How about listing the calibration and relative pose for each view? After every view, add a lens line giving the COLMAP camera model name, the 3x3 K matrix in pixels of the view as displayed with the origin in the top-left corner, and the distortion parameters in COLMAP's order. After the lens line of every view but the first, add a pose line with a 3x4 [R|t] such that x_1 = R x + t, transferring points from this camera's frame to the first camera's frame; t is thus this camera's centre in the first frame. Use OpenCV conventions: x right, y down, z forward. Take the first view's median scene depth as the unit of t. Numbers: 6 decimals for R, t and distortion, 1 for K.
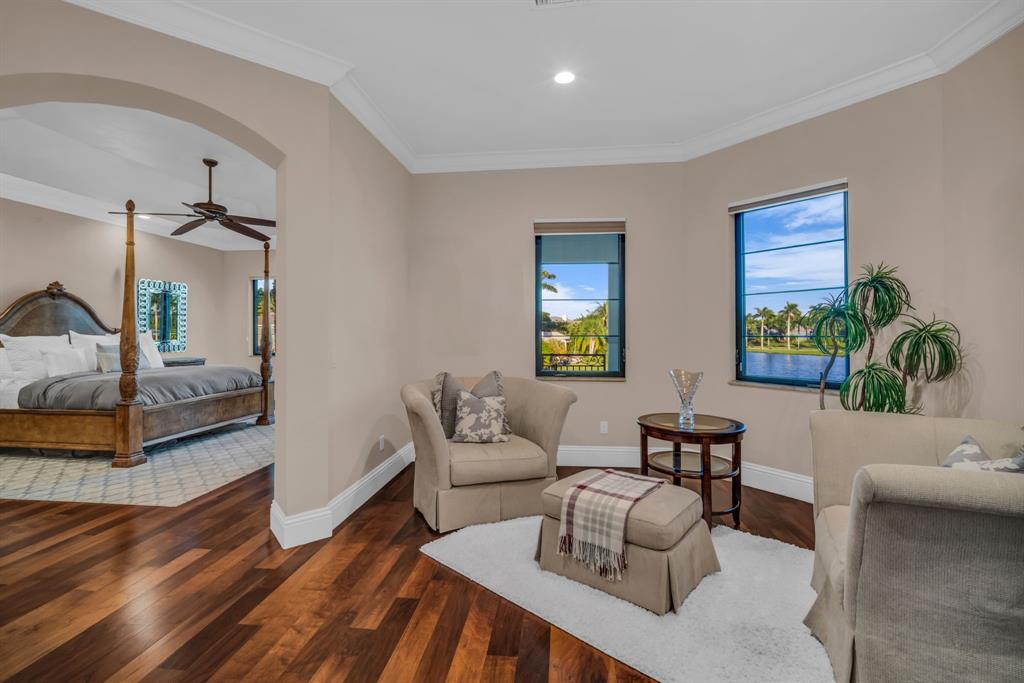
lens RADIAL K [[448.3, 0, 512.2], [0, 448.3, 334.6], [0, 0, 1]] dist [-0.001155, -0.000304]
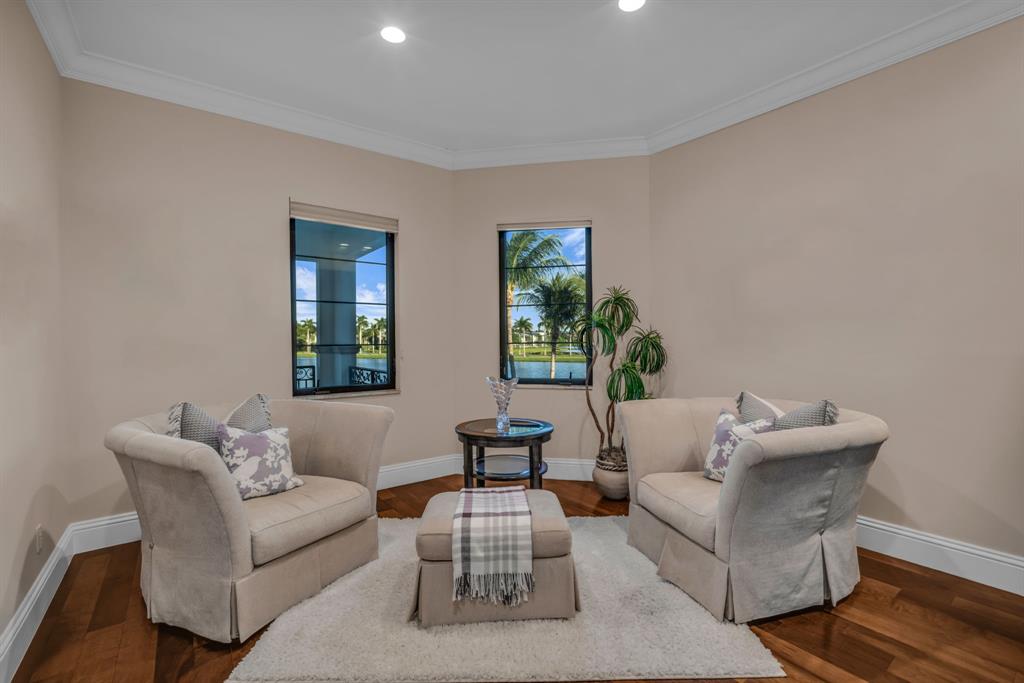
lens RADIAL K [[457.4, 0, 512.0], [0, 457.4, 341.5], [0, 0, 1]] dist [-0.005145, 0.000075]
pose [[0.731961, -0.007188, 0.681308, -0.370158], [0.007429, 0.999969, 0.002569, -0.003641], [-0.681306, 0.003182, 0.731992, 0.263757]]
